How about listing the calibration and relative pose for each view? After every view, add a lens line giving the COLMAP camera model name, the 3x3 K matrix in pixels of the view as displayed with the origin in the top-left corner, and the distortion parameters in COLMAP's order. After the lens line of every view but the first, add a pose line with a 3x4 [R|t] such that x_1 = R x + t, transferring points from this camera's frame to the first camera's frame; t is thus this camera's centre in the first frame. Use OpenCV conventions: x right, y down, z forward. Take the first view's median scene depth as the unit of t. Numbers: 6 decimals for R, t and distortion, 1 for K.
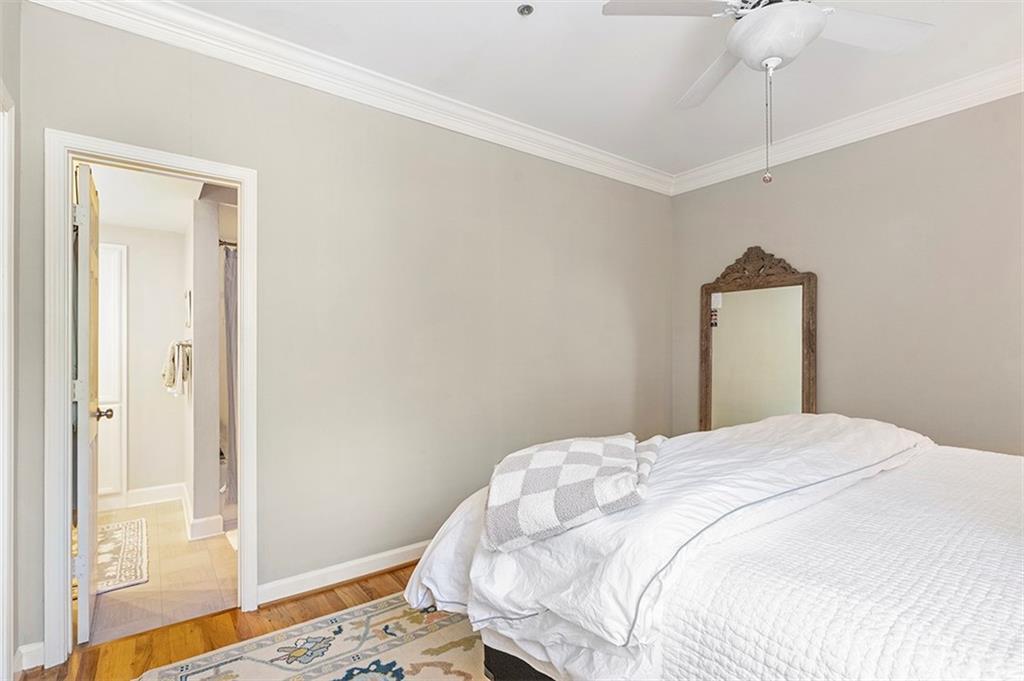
lens RADIAL K [[497.7, 0, 511.3], [0, 497.7, 350.3], [0, 0, 1]] dist [0.000120, -0.000956]
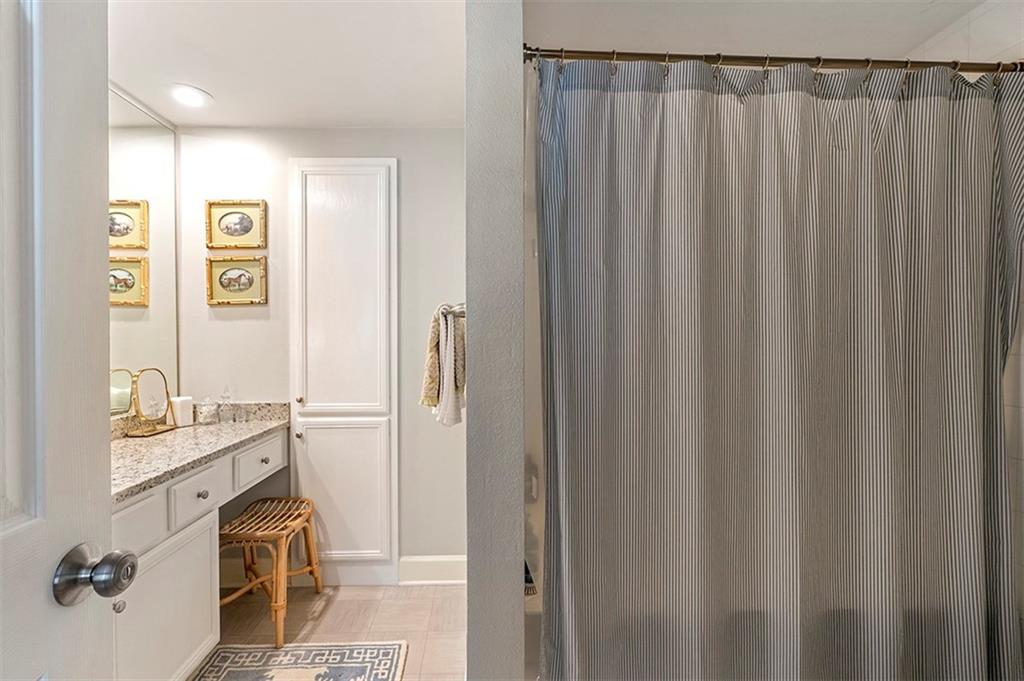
lens RADIAL K [[469.5, 0, 510.4], [0, 469.5, 338.4], [0, 0, 1]] dist [-0.002948, -0.000322]
pose [[0.835688, 0.003679, -0.549193, -0.385542], [-0.002150, 0.999992, 0.003427, 0.009676], [0.549201, -0.001683, 0.835689, 0.673863]]
